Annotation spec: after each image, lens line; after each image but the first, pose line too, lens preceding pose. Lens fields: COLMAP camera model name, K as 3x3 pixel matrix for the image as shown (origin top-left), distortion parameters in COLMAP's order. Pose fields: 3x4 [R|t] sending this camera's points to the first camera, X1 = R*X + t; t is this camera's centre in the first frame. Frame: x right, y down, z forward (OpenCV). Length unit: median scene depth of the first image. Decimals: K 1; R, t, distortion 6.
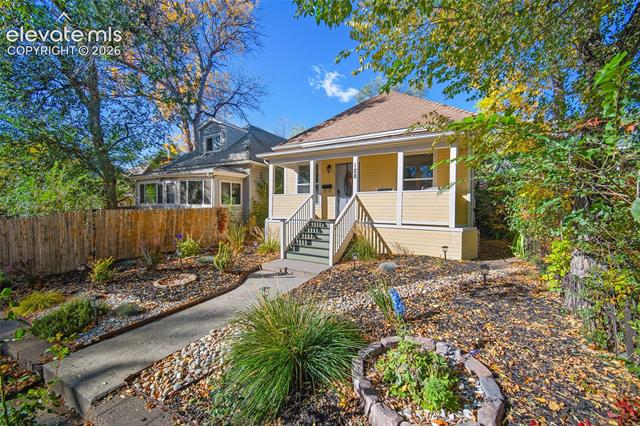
lens RADIAL K [[255.7, 0, 322.0], [0, 255.7, 208.6], [0, 0, 1]] dist [-0.001900, -0.000267]
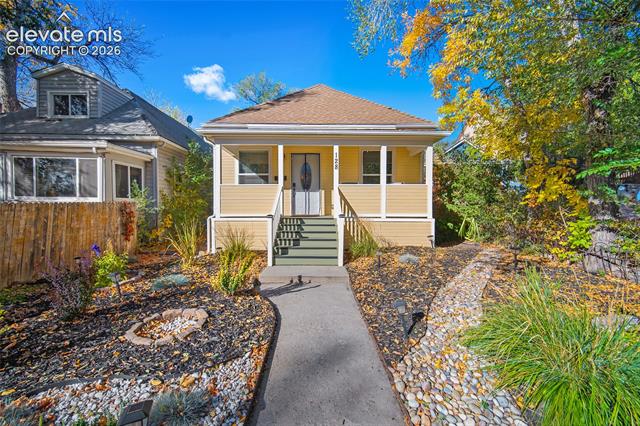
lens RADIAL K [[255.7, 0, 322.0], [0, 255.7, 208.6], [0, 0, 1]] dist [-0.001900, -0.000267]
pose [[0.876022, -0.020589, 0.481832, -0.372786], [0.006714, 0.999512, 0.030503, -0.005620], [-0.482225, -0.023486, 0.875733, 0.212323]]
